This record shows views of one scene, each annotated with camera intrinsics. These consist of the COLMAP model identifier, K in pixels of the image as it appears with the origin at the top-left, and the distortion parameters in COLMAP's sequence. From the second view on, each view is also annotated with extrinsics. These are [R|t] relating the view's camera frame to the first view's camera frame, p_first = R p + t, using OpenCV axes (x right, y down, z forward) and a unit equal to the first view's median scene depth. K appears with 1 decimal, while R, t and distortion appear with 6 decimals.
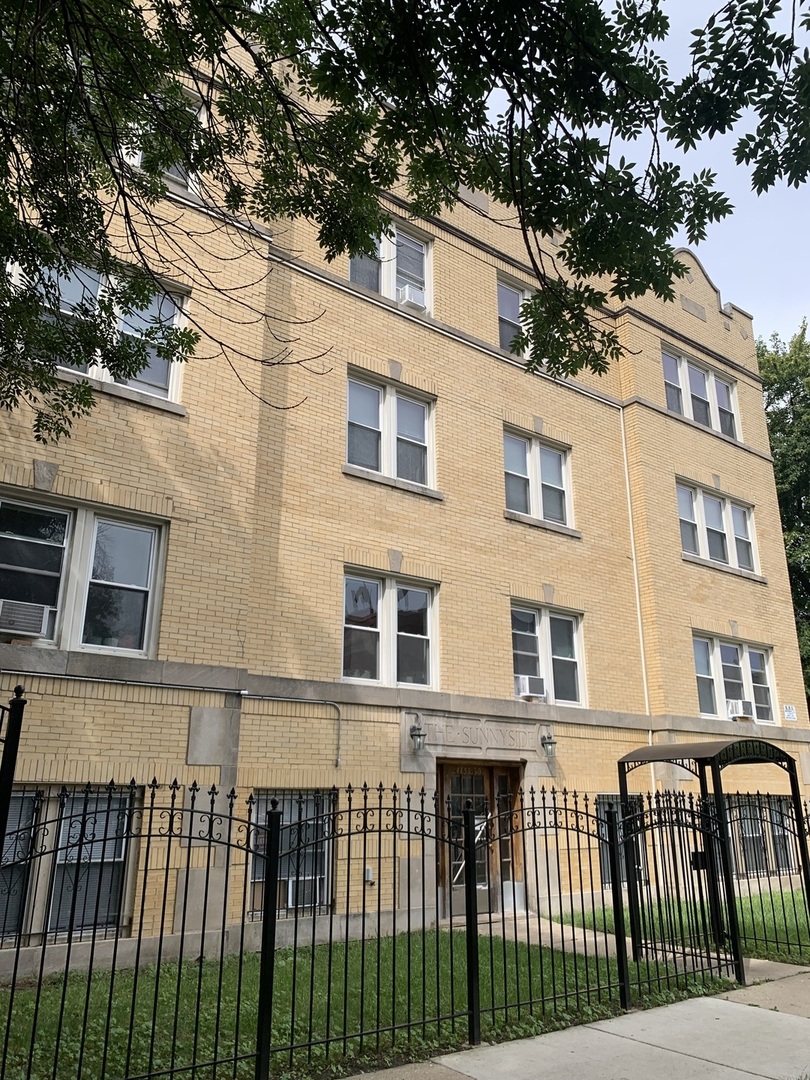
lens RADIAL K [[813.3, 0, 403.9], [0, 813.3, 552.6], [0, 0, 1]] dist [0.059018, -0.087166]
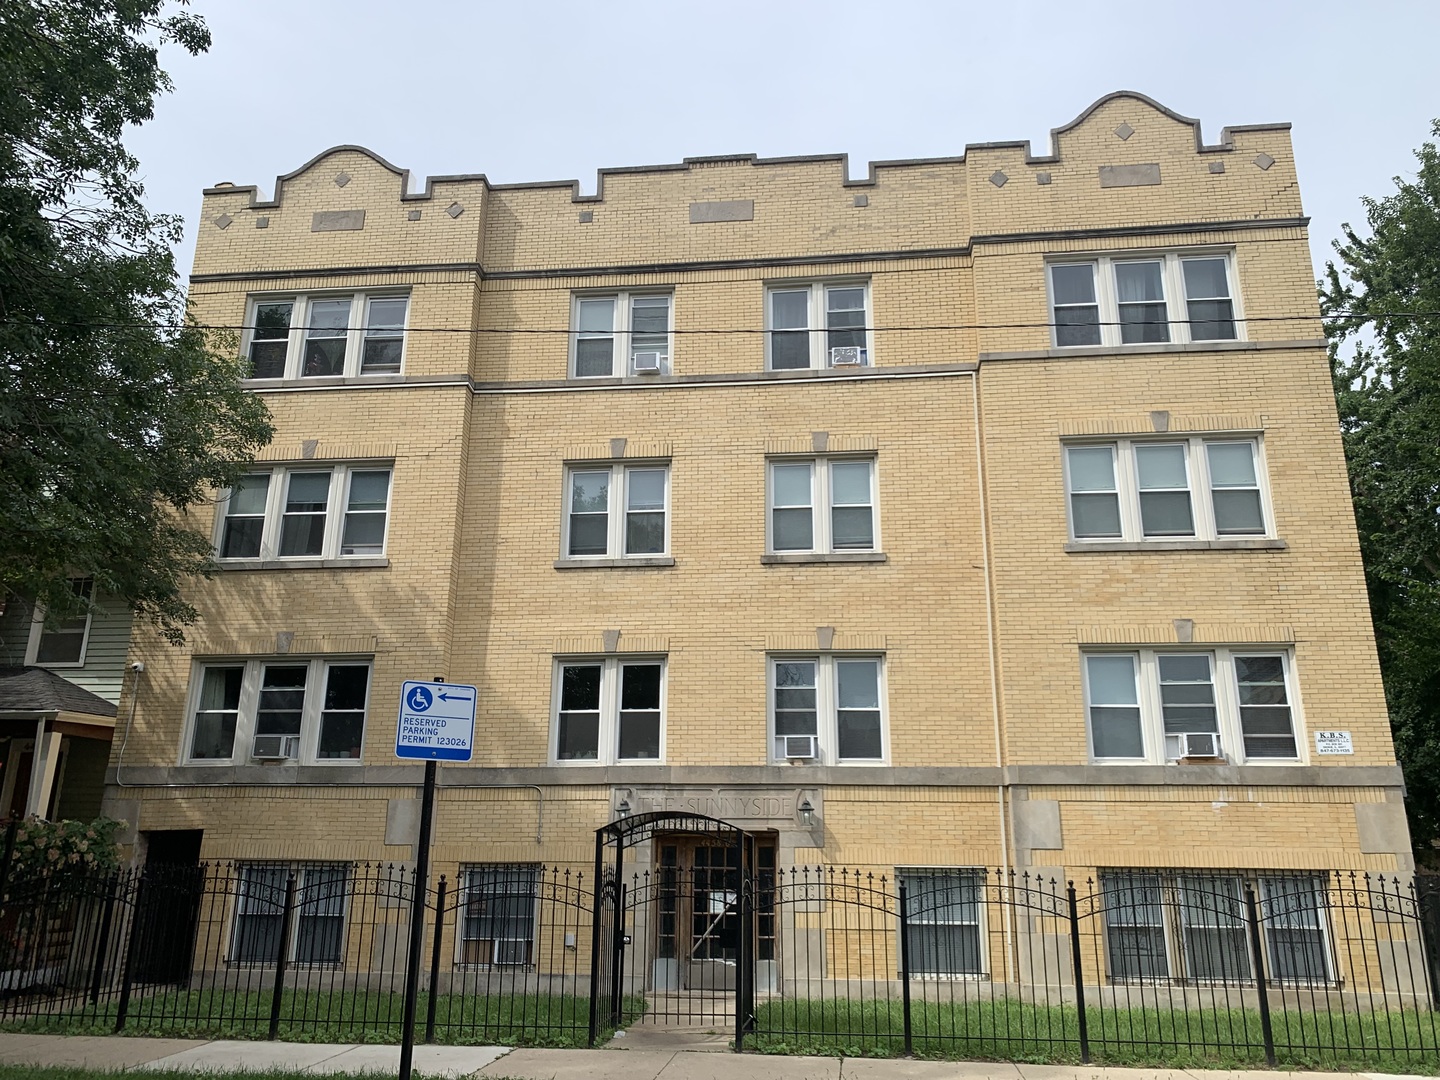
lens RADIAL K [[1116.5, 0, 720.0], [0, 1116.5, 540.0], [0, 0, 1]] dist [0.057485, -0.099425]
pose [[0.730047, -0.189890, -0.656486, 1.044877], [0.193594, 0.978735, -0.067814, 0.007502], [0.655403, -0.077584, 0.751284, 0.034964]]
